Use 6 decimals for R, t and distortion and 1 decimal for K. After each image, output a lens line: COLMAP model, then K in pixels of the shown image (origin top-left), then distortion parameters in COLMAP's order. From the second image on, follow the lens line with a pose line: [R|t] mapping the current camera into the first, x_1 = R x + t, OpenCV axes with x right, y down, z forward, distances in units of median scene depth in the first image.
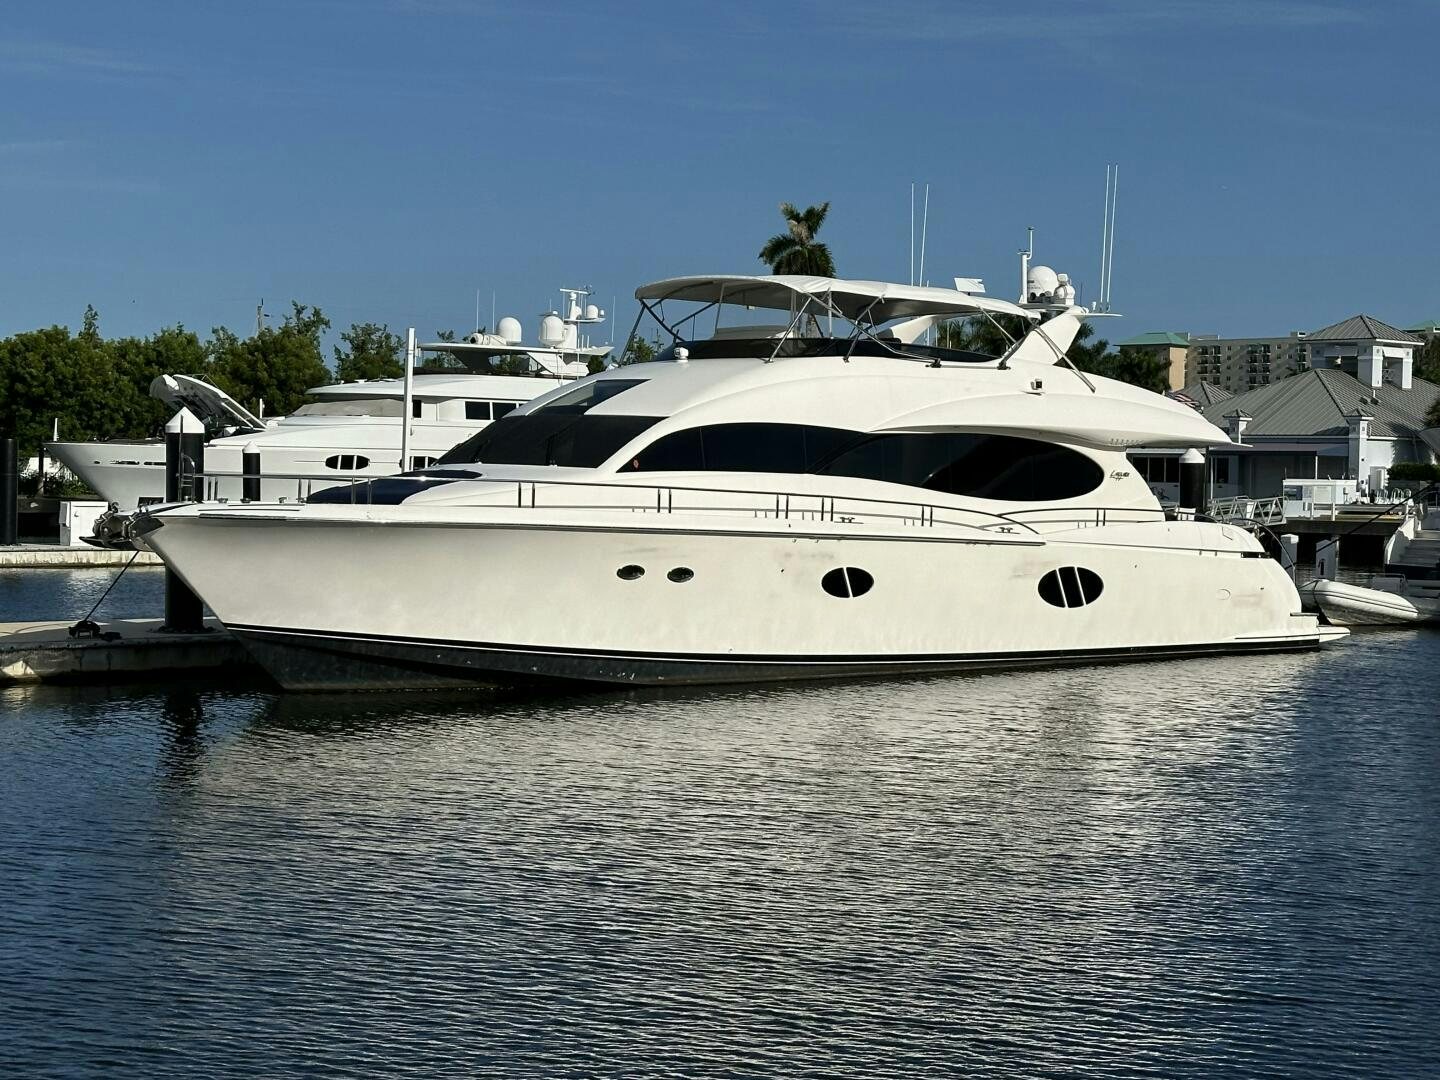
lens RADIAL K [[2658.3, 0, 720.0], [0, 2658.3, 540.0], [0, 0, 1]] dist [0.119455, 0.071538]
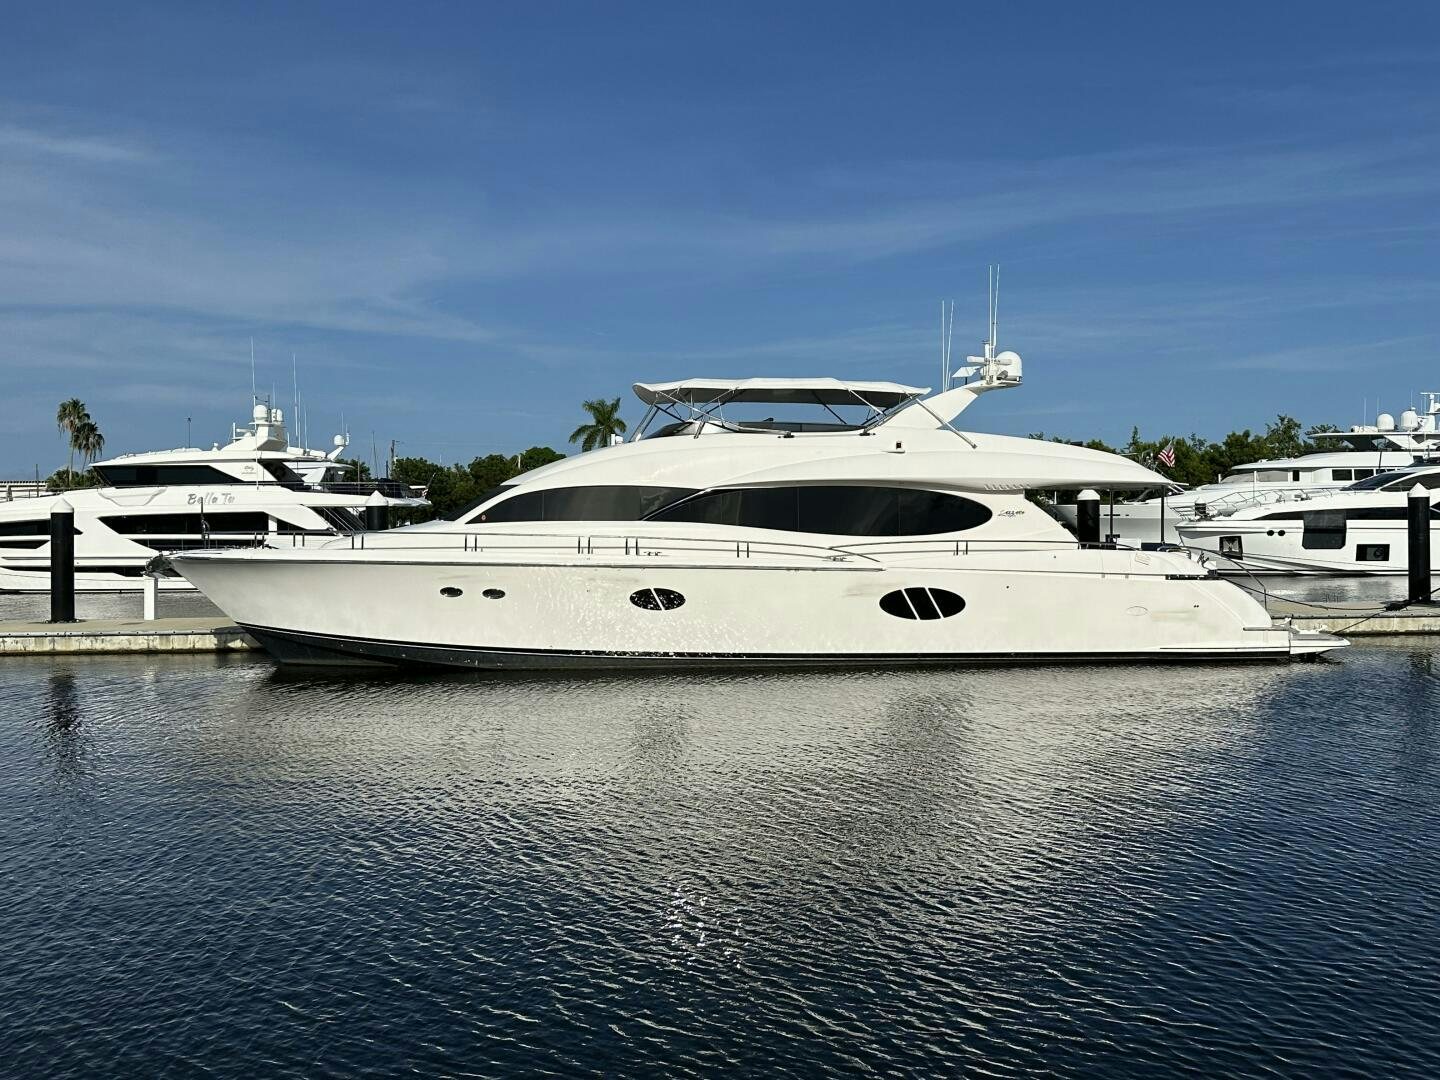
lens RADIAL K [[1330.4, 0, 720.0], [0, 1330.4, 540.0], [0, 0, 1]] dist [0.163857, -0.322370]
pose [[0.748897, -0.015124, -0.662514, 0.472360], [0.007372, 0.999868, -0.014492, -0.003936], [0.662646, 0.005969, 0.748909, 0.454548]]
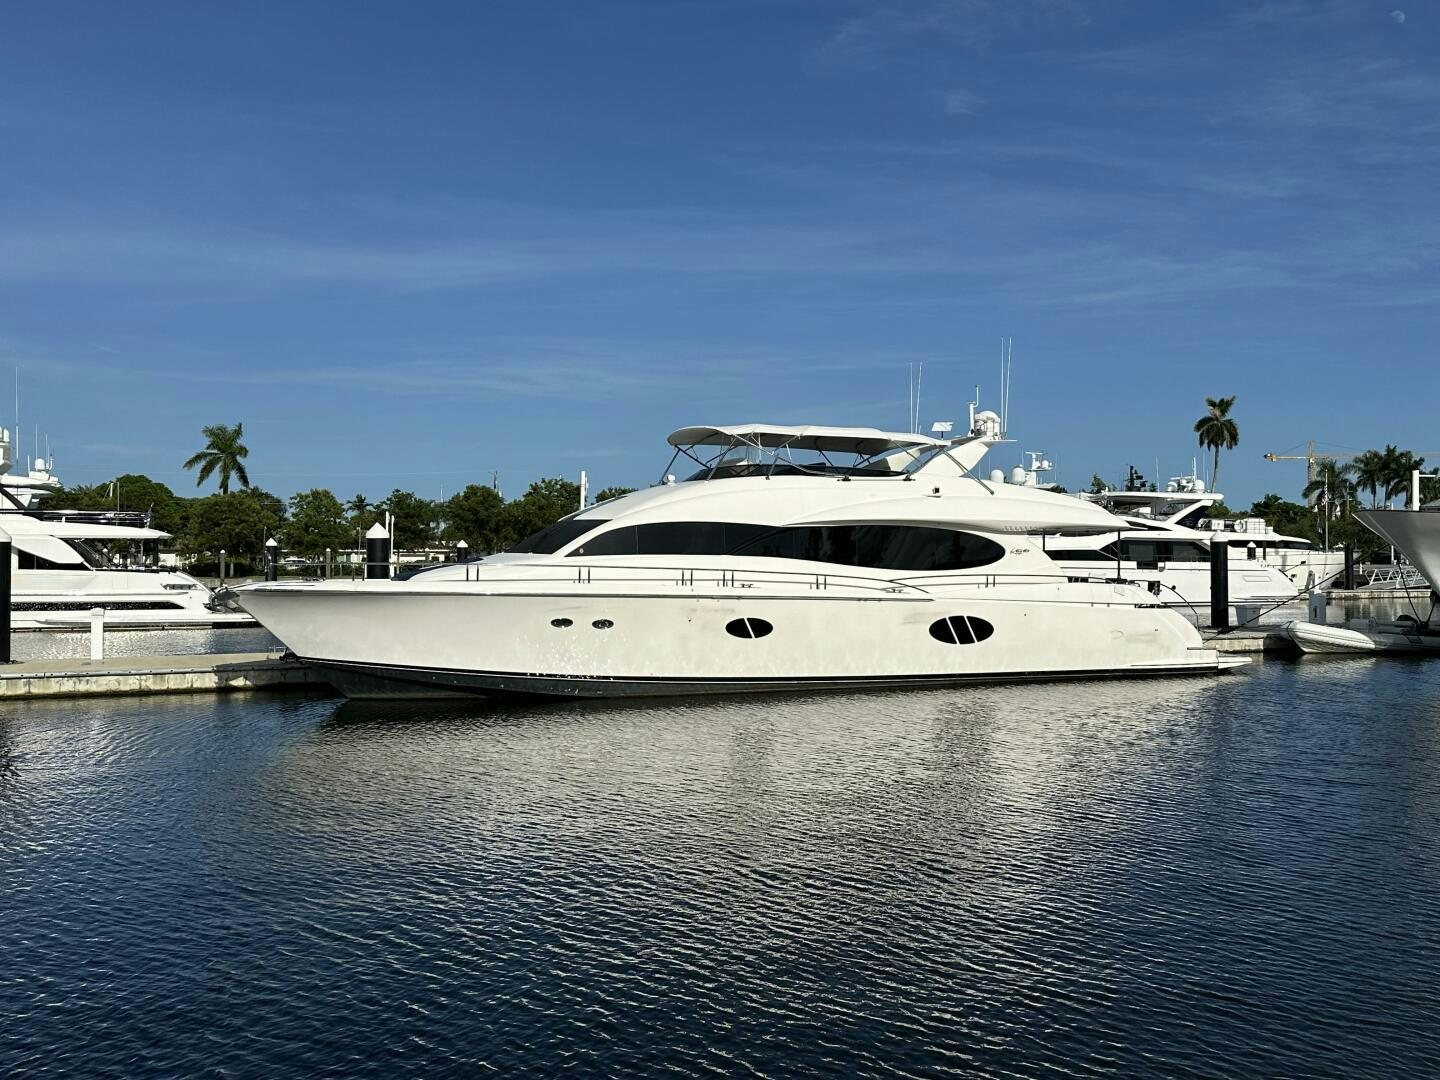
lens RADIAL K [[1330.4, 0, 720.0], [0, 1330.4, 540.0], [0, 0, 1]] dist [0.163857, -0.322370]
pose [[0.923788, -0.024007, -0.382152, 0.283747], [0.009286, 0.999144, -0.040321, -0.002845], [0.382793, 0.033699, 0.923219, 0.277428]]
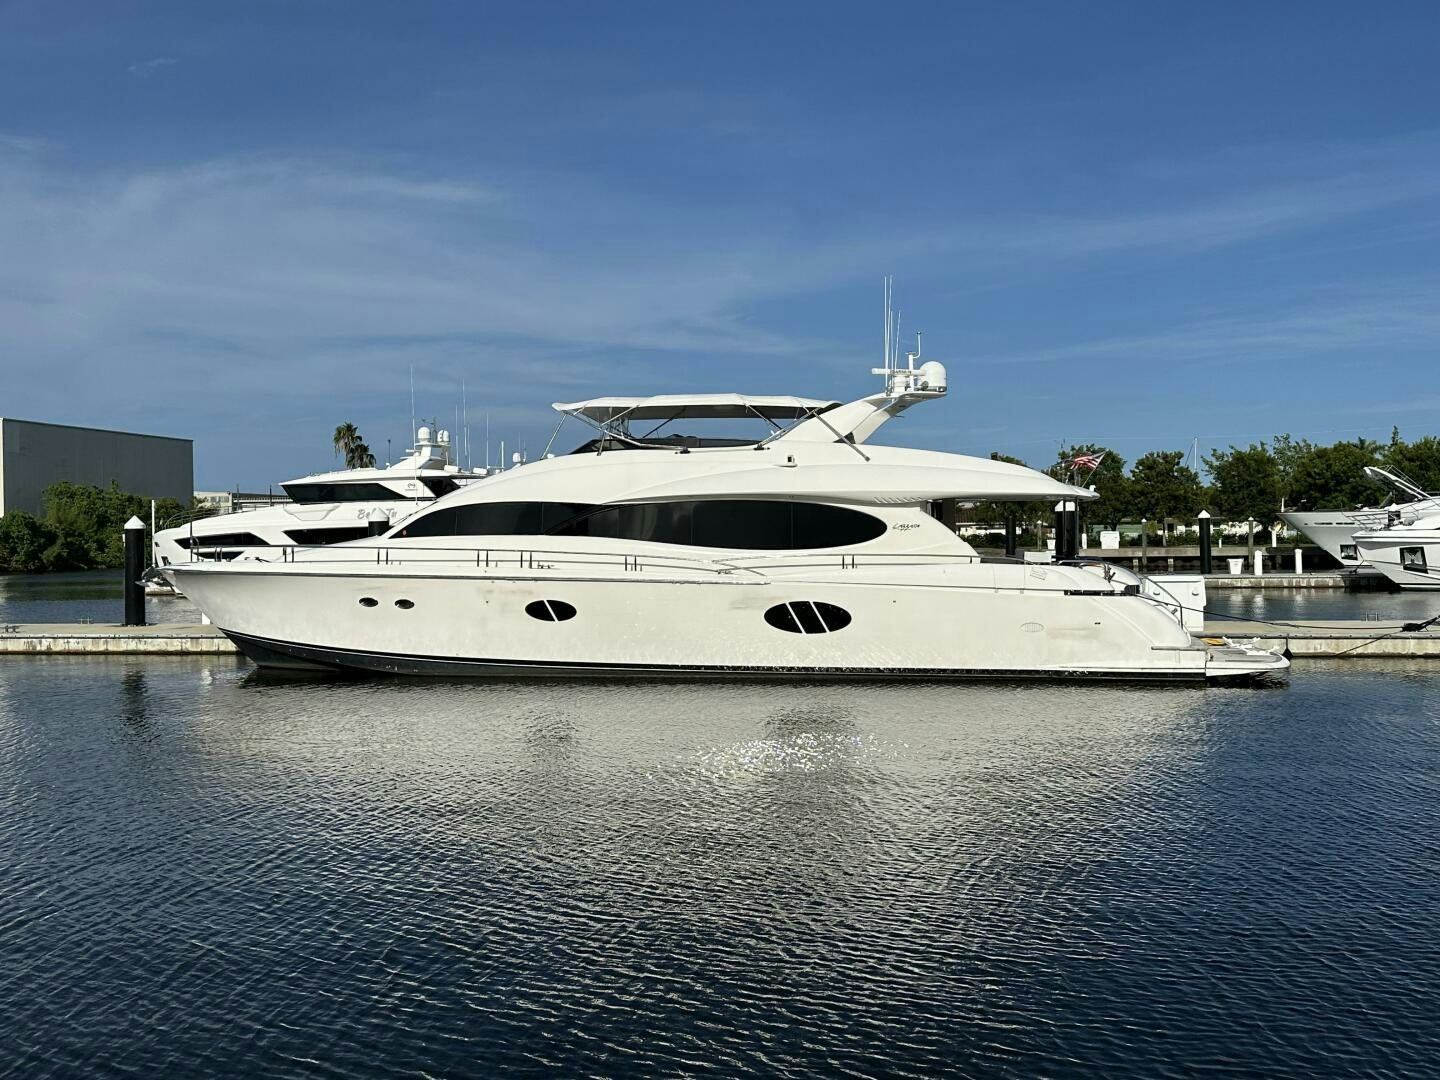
lens RADIAL K [[1330.4, 0, 720.0], [0, 1330.4, 540.0], [0, 0, 1]] dist [0.163857, -0.322370]
pose [[0.579201, -0.021103, -0.814911, 0.613276], [0.004181, 0.999729, -0.022917, -0.004599], [0.815174, 0.009866, 0.579133, 0.590647]]
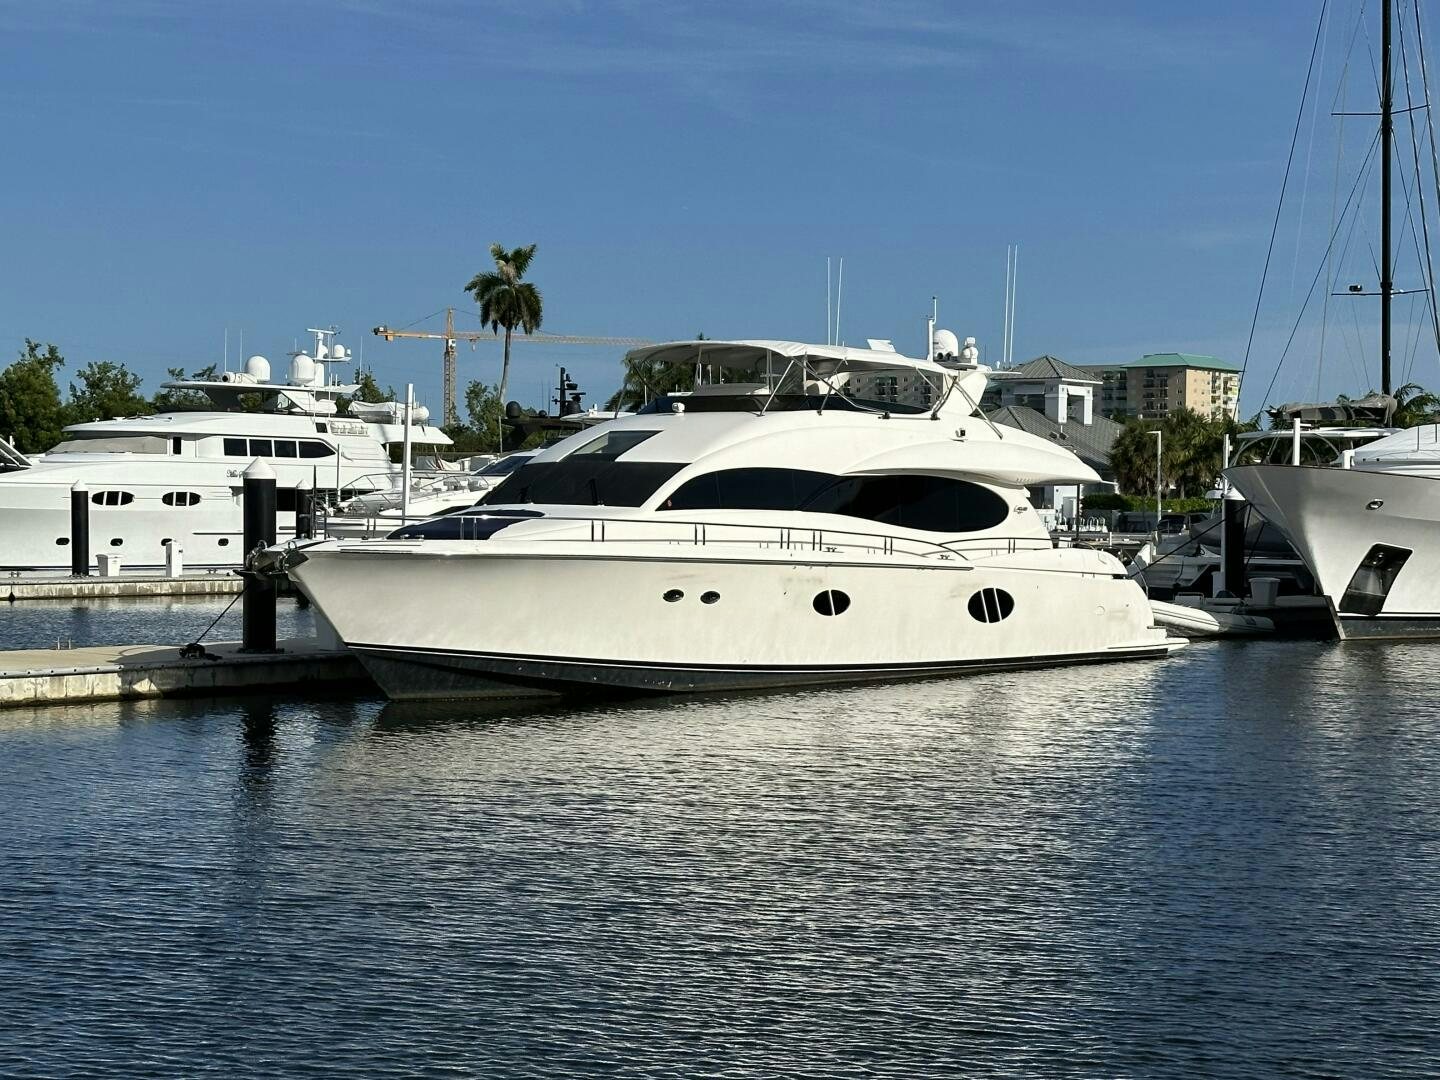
lens RADIAL K [[2658.3, 0, 720.0], [0, 2658.3, 540.0], [0, 0, 1]] dist [0.119455, 0.071538]
pose [[0.989883, -0.008089, 0.141655, -0.149946], [0.009678, 0.999898, -0.010530, 0.000116], [-0.141556, 0.011794, 0.989860, -0.141663]]
